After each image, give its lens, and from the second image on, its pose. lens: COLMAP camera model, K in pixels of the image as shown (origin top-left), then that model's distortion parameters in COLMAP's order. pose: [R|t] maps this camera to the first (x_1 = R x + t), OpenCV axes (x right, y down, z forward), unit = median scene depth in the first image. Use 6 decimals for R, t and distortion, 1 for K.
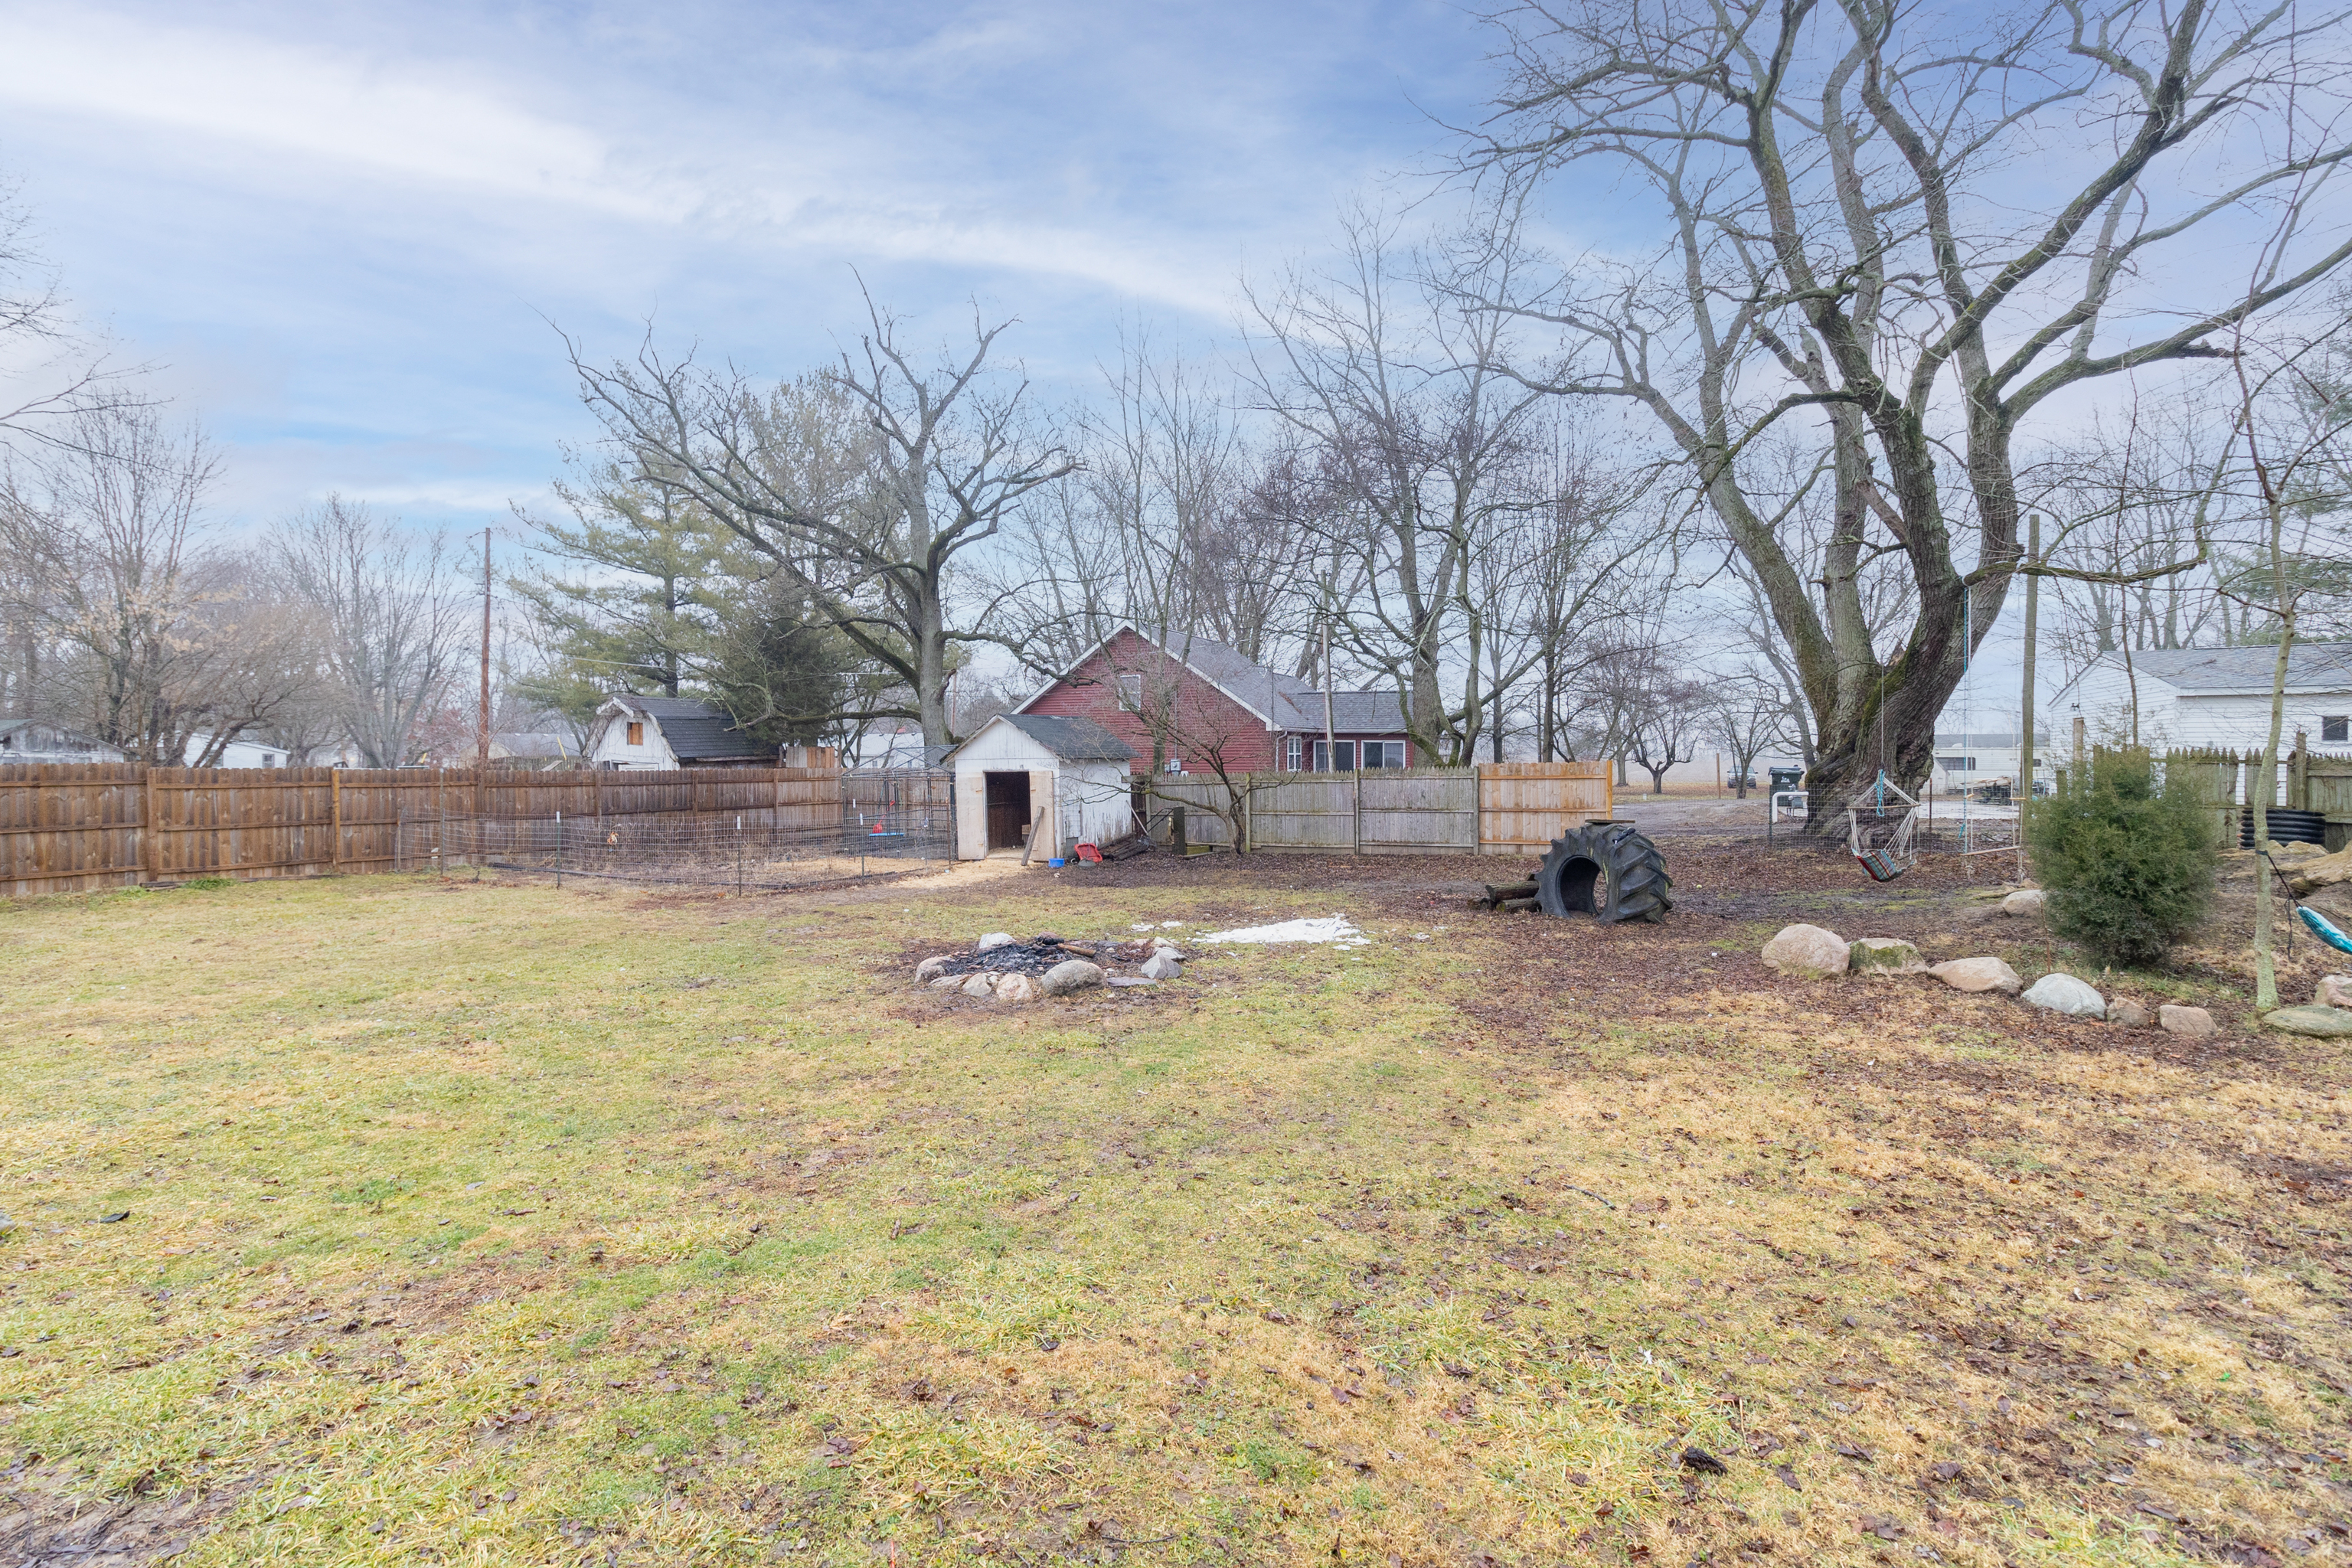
lens RADIAL K [[1086.5, 0, 1167.7], [0, 1086.5, 770.6], [0, 0, 1]] dist [0.003140, -0.000071]
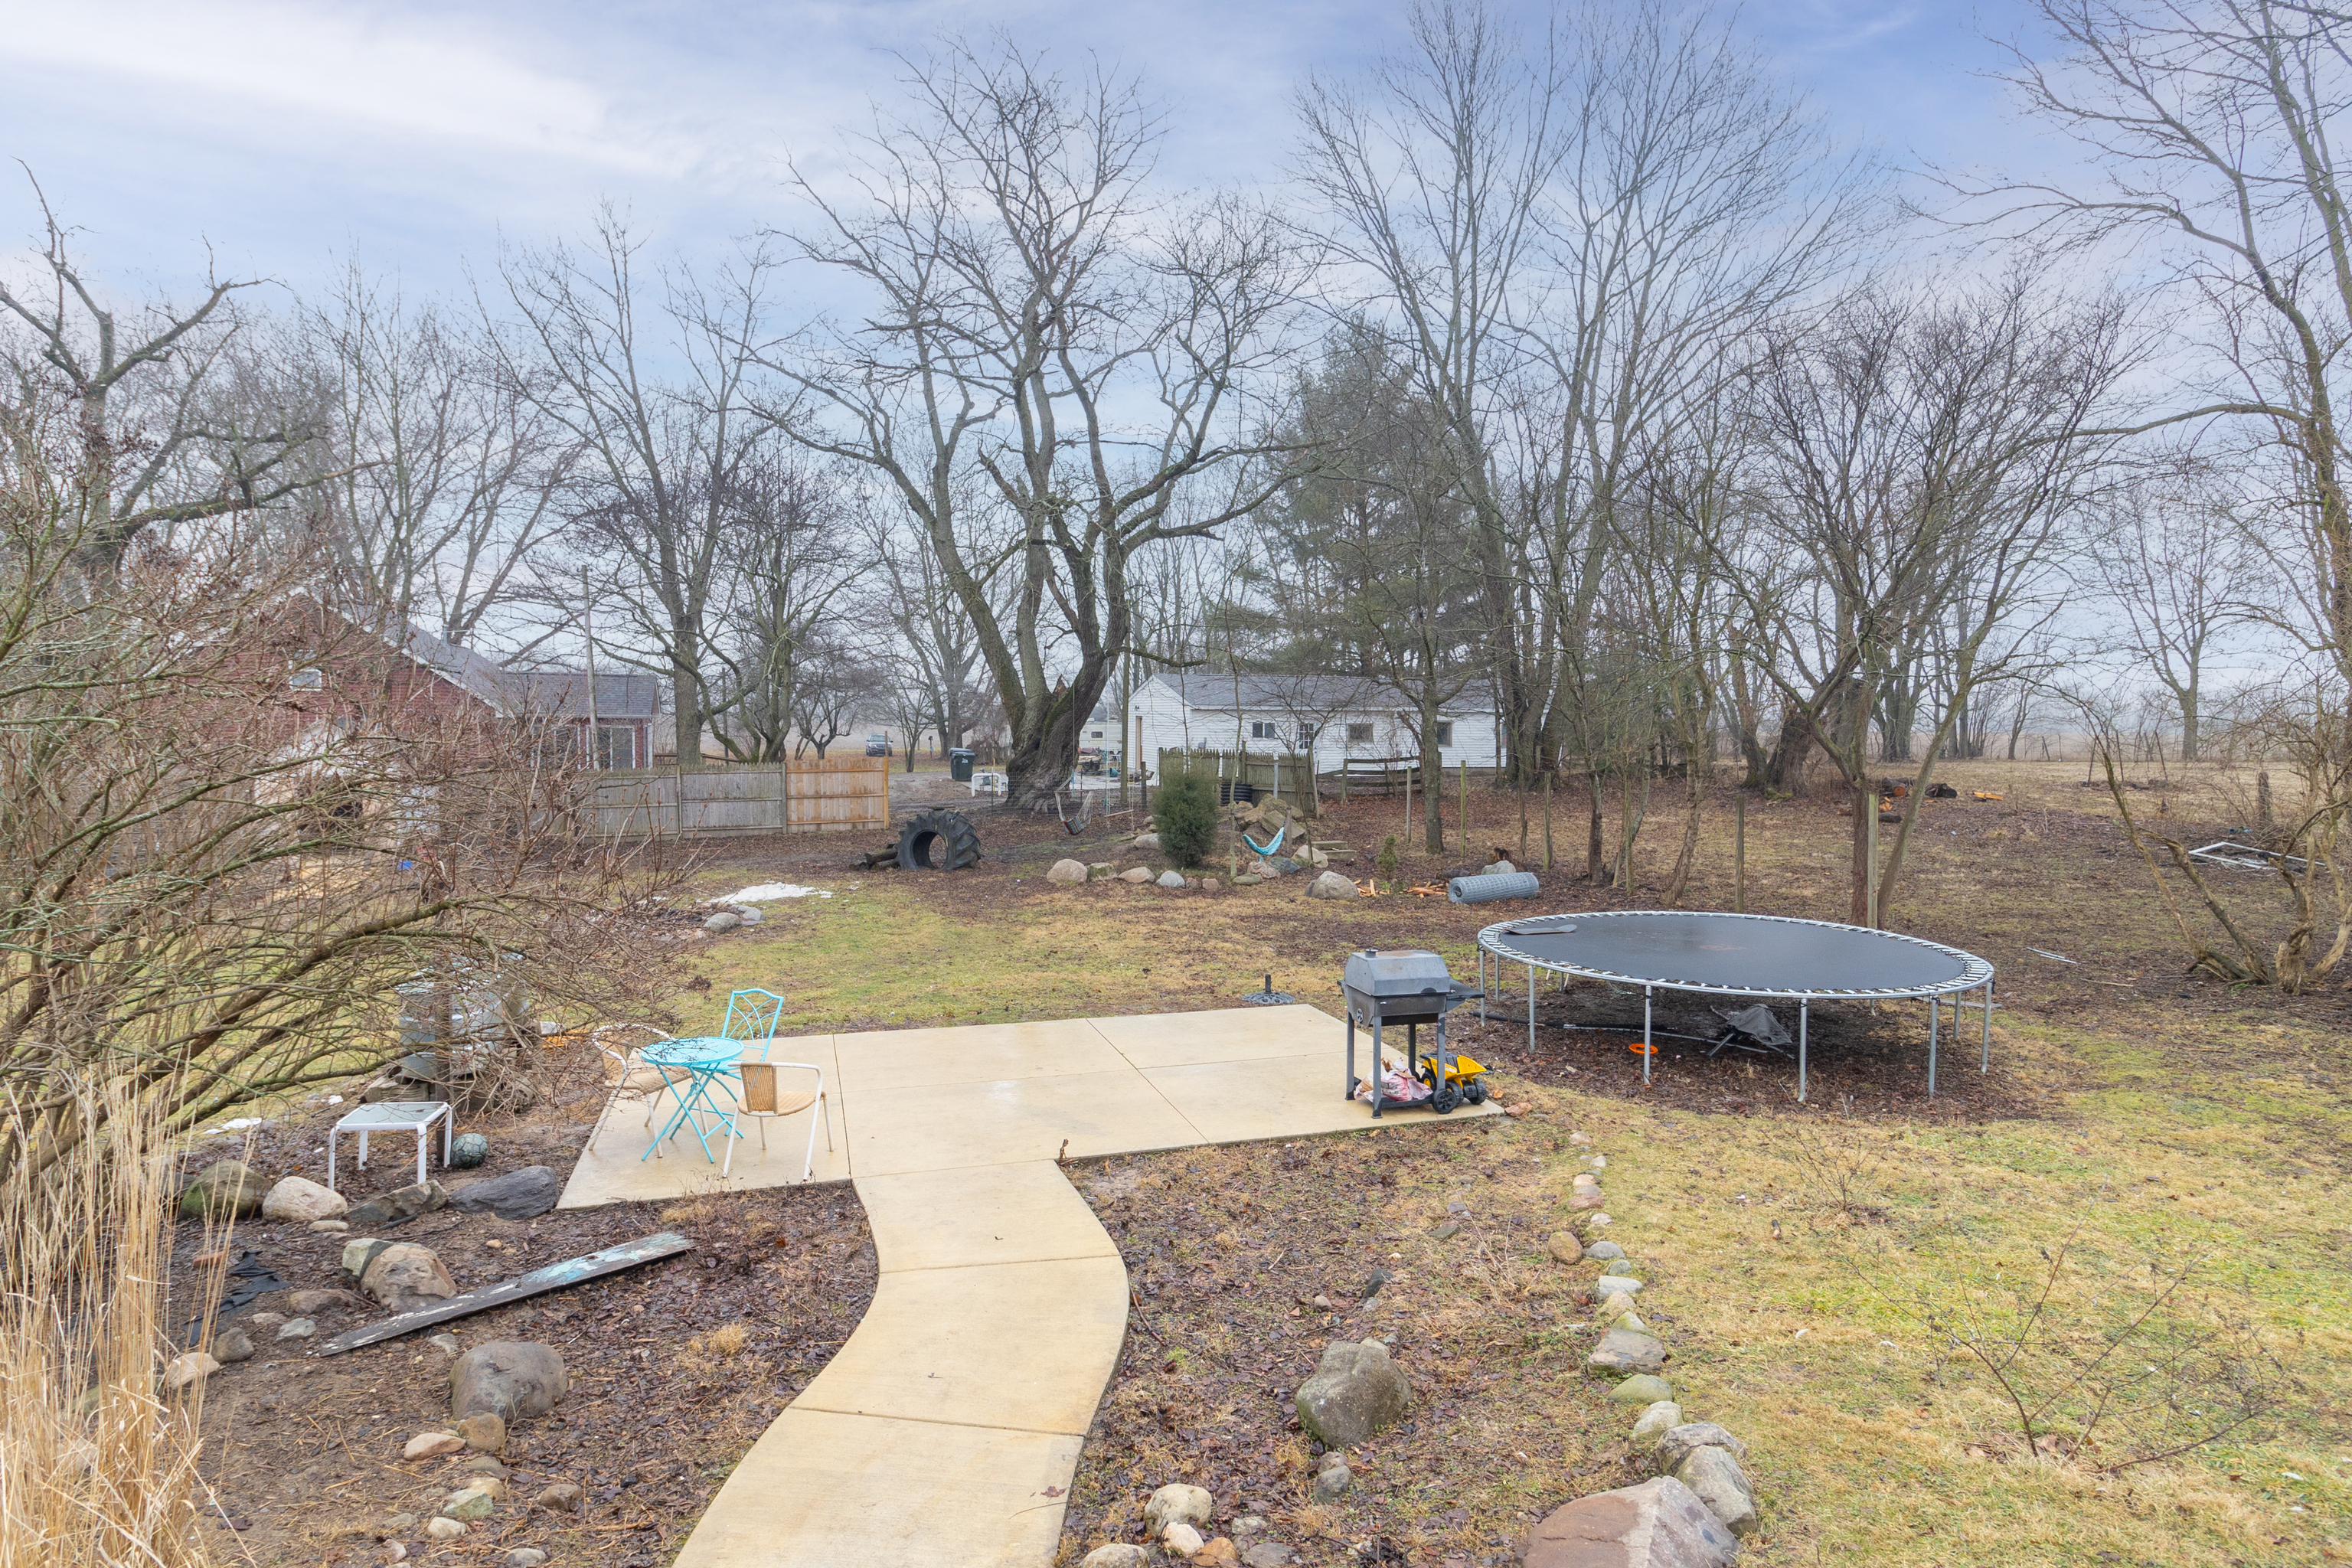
lens RADIAL K [[1254.5, 0, 1177.5], [0, 1254.5, 780.2], [0, 0, 1]] dist [0.003123, -0.001788]
pose [[0.731749, -0.029637, 0.680929, -0.488233], [0.001660, 0.999129, 0.041703, -0.057191], [-0.681572, -0.029386, 0.731161, -0.474621]]
